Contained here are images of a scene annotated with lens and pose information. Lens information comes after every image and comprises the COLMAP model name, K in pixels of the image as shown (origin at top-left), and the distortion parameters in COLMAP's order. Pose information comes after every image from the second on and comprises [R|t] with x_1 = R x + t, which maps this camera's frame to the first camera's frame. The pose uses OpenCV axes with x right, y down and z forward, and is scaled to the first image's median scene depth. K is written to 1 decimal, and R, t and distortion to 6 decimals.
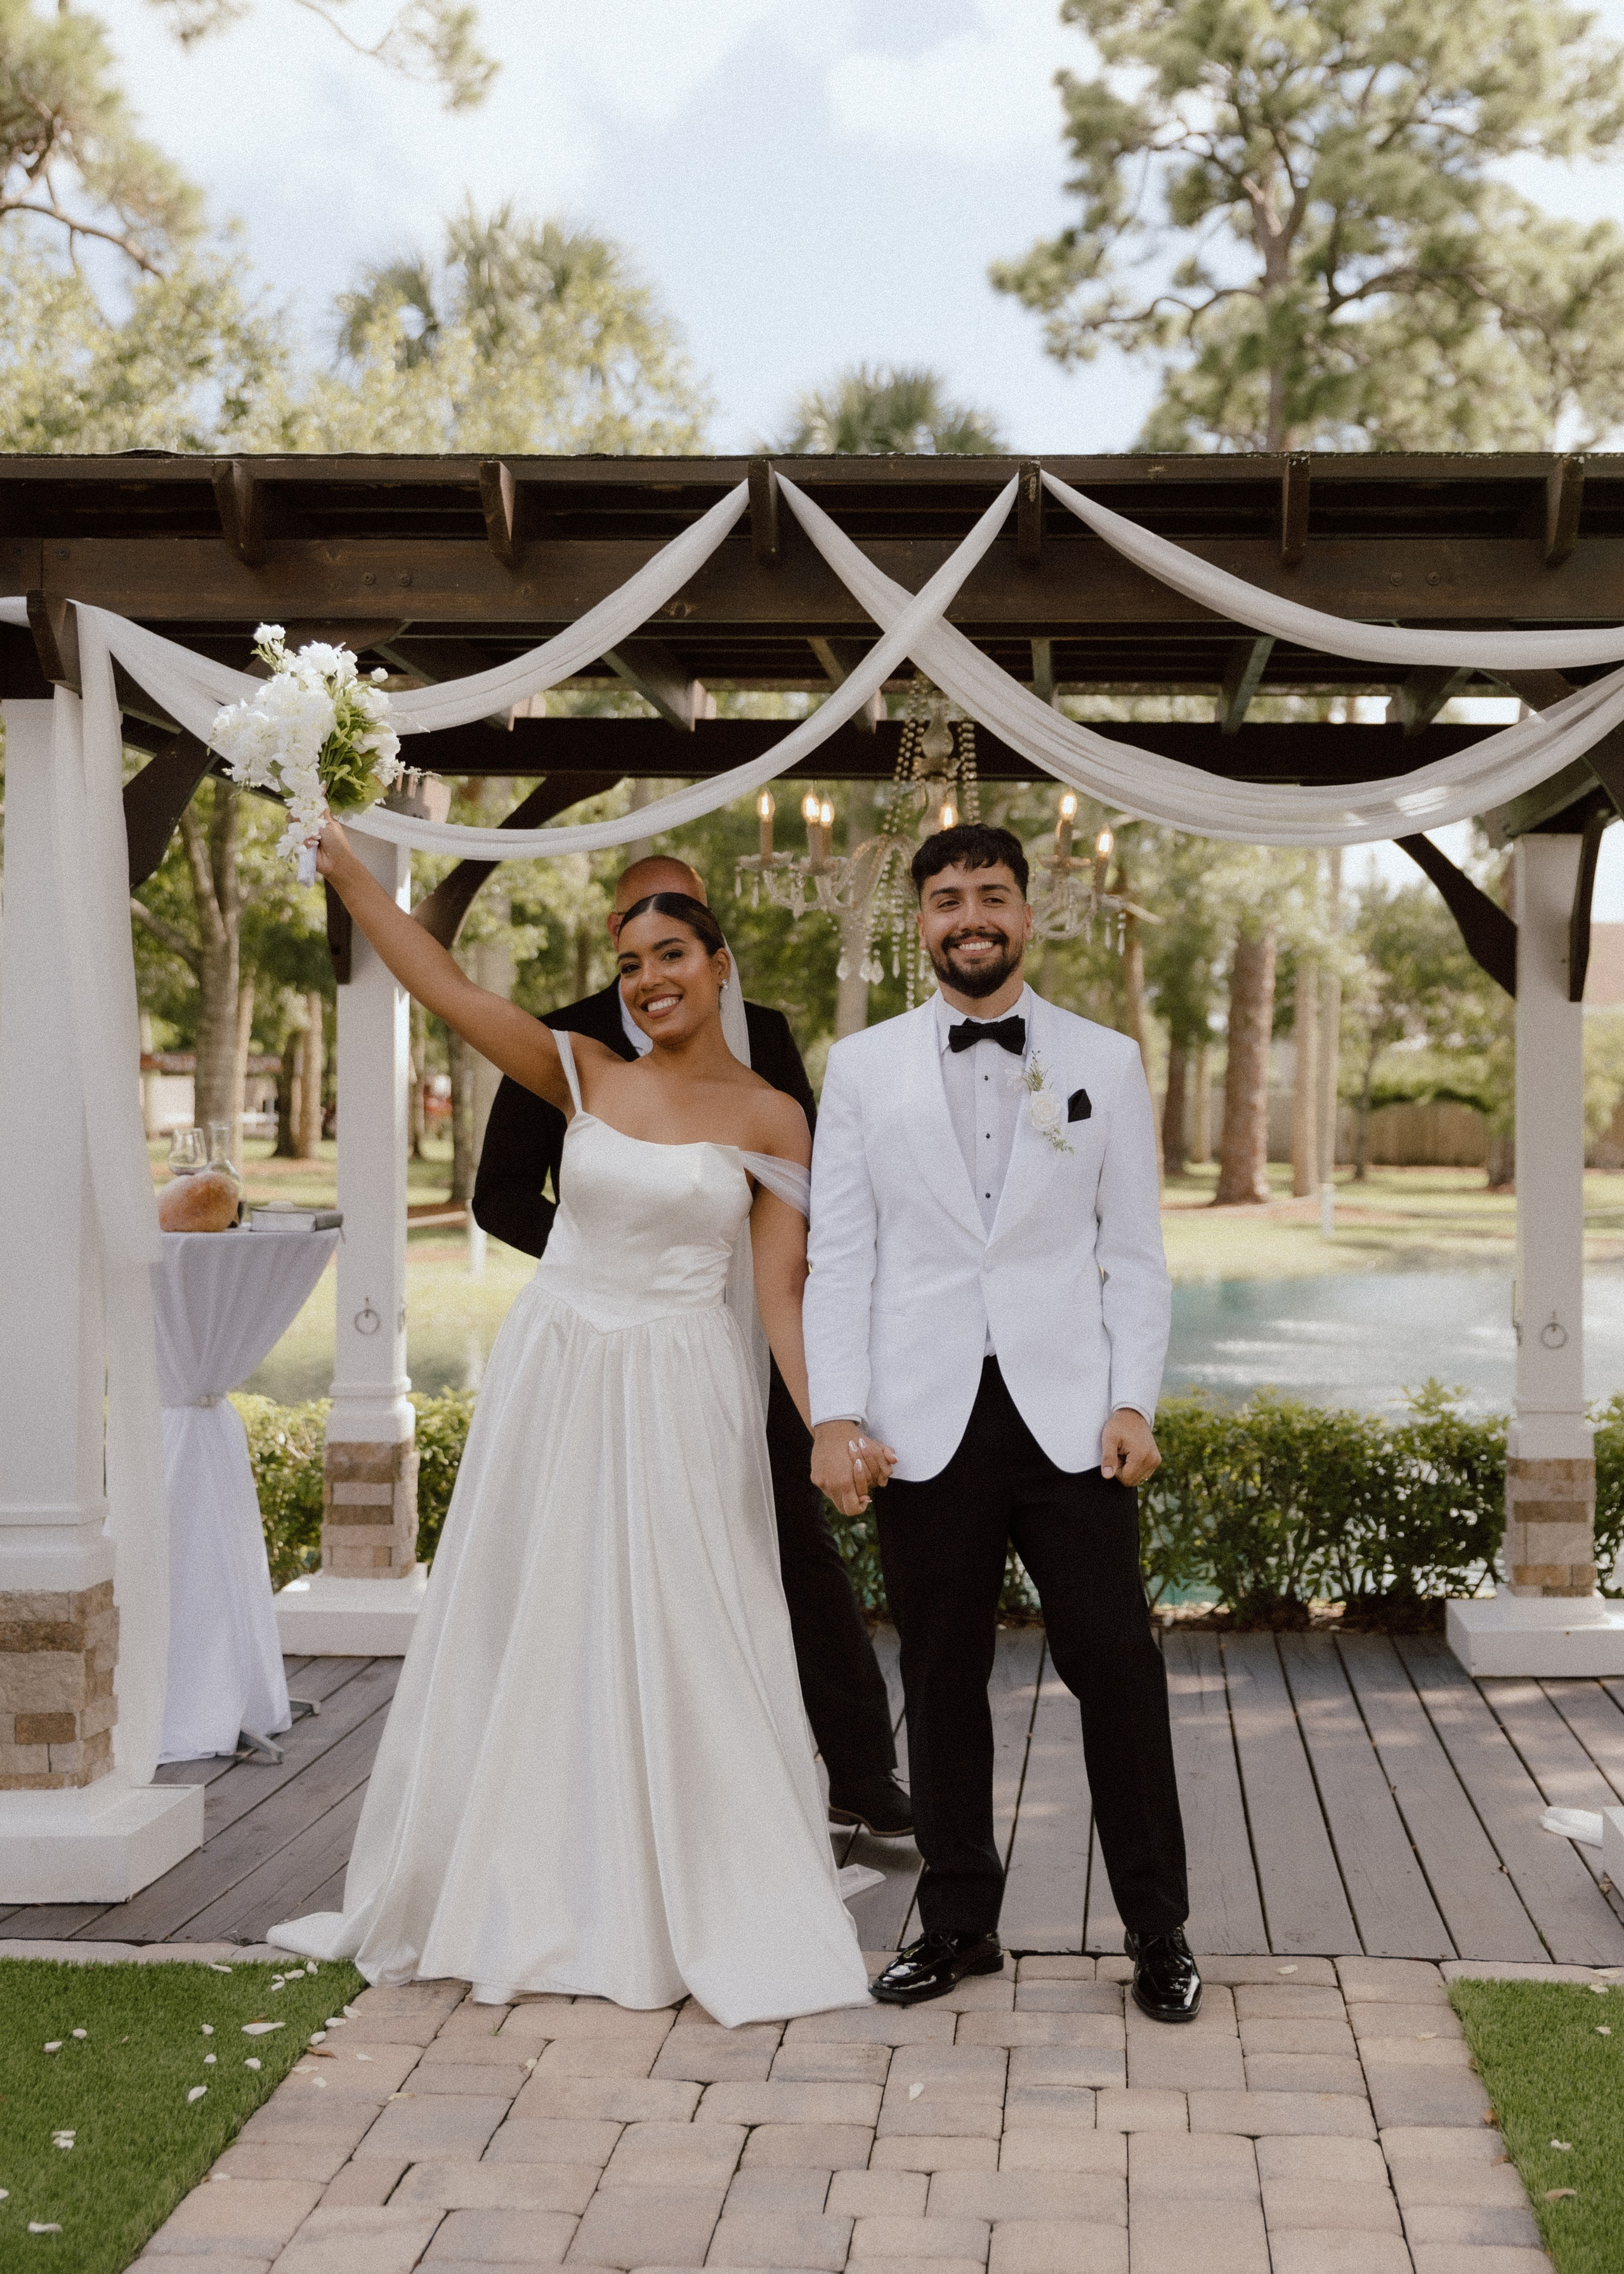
lens RADIAL K [[3213.4, 0, 947.7], [0, 3213.4, 1053.9], [0, 0, 1]] dist [0.034743, -0.015834]
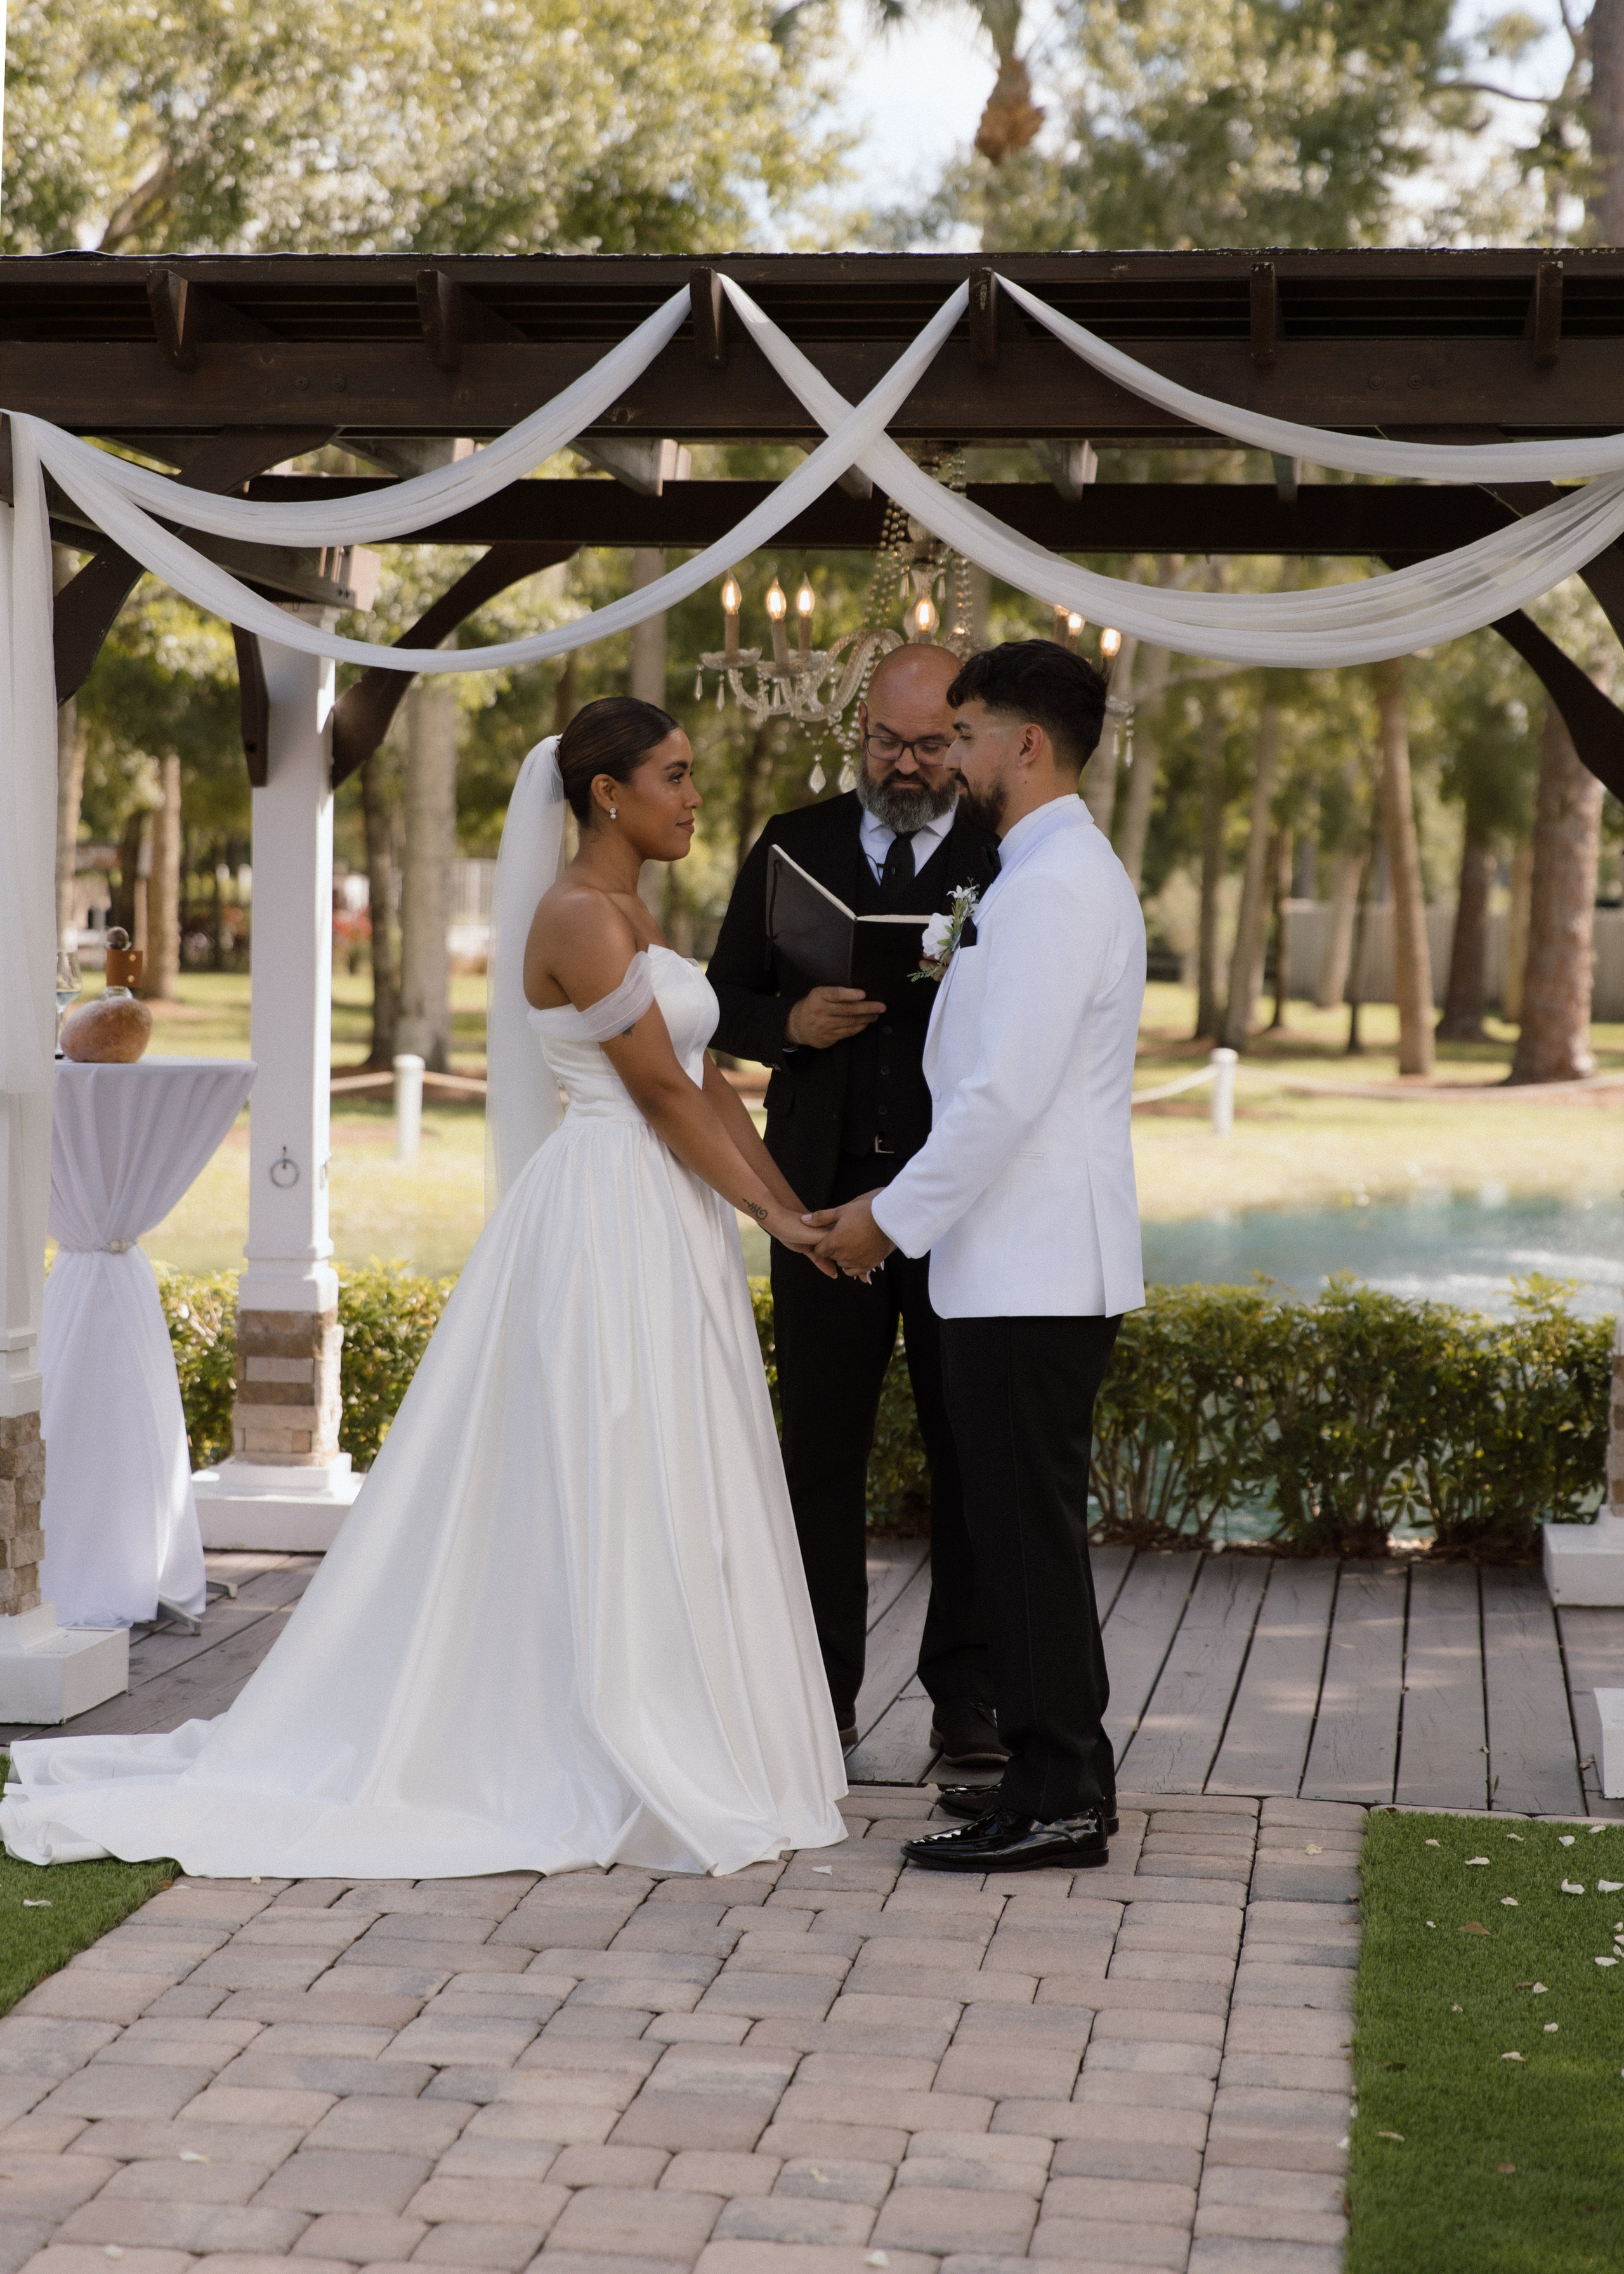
lens RADIAL K [[5310.1, 0, 810.8], [0, 5310.1, 1209.1], [0, 0, 1]] dist [0.001149, -0.035075]
pose [[0.997505, 0.014612, -0.069065, 0.055046], [-0.009798, 0.997531, 0.069540, -0.008044], [0.069910, -0.068690, 0.995186, -0.378860]]
